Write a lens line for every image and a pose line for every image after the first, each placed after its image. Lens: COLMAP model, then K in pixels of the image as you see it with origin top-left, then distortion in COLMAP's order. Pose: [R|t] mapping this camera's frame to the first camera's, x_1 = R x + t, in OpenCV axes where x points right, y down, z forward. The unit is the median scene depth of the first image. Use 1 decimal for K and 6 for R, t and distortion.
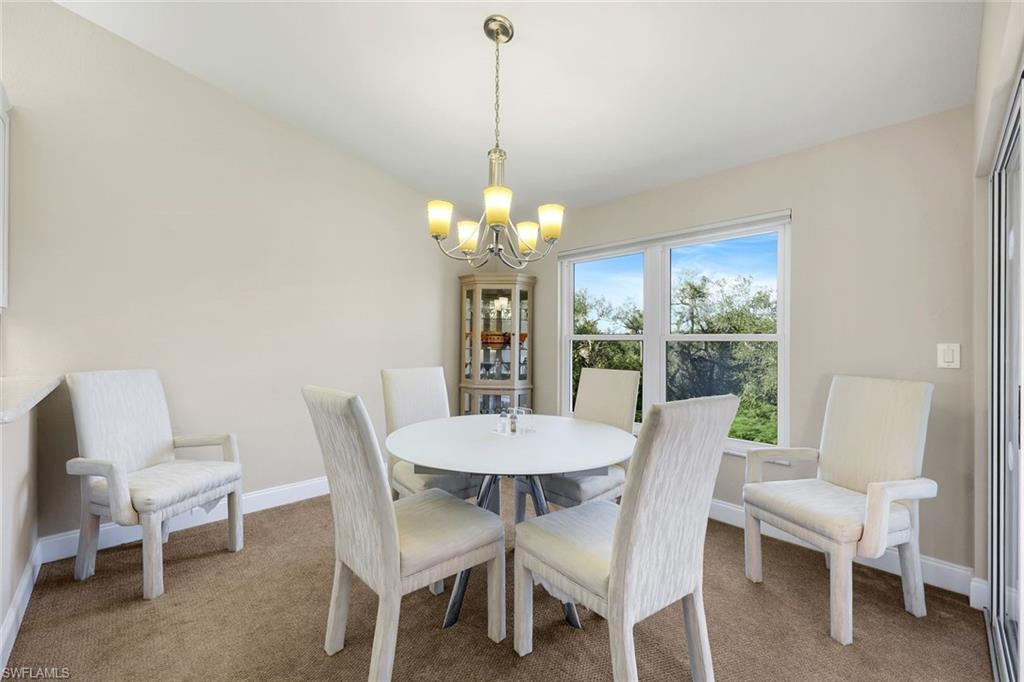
lens RADIAL K [[418.7, 0, 511.8], [0, 418.7, 344.3], [0, 0, 1]] dist [-0.000986, -0.000174]
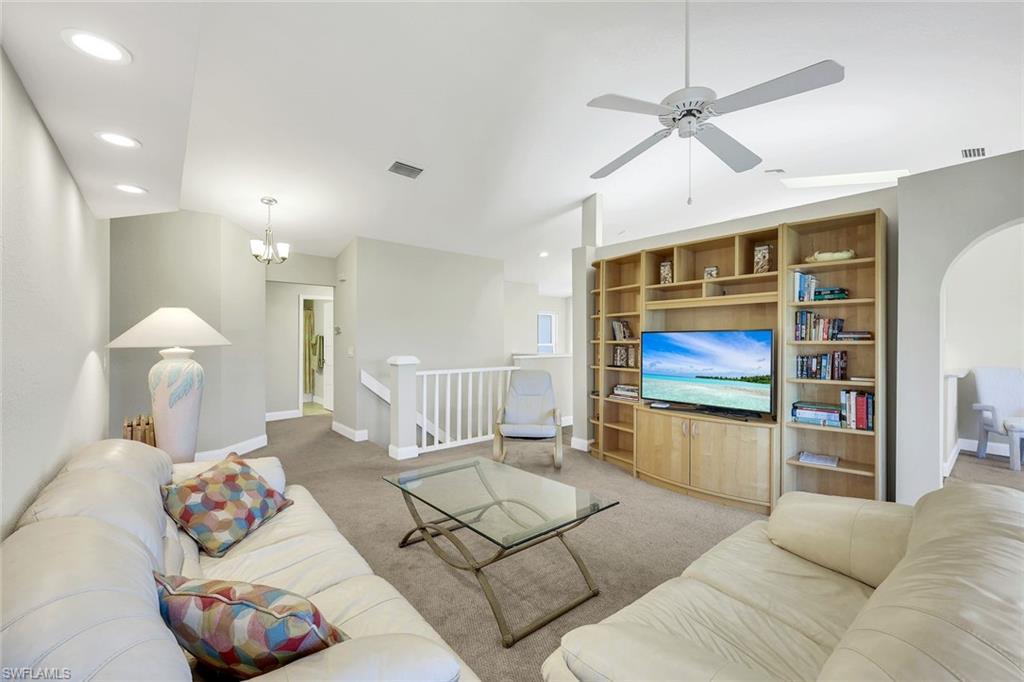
lens RADIAL K [[418.7, 0, 510.4], [0, 418.7, 342.7], [0, 0, 1]] dist [-0.000986, -0.000174]
pose [[-0.081898, 0.000634, -0.996640, 1.439758], [-0.004945, 0.999987, 0.001042, -0.037437], [0.996628, 0.005014, -0.081894, -1.353159]]
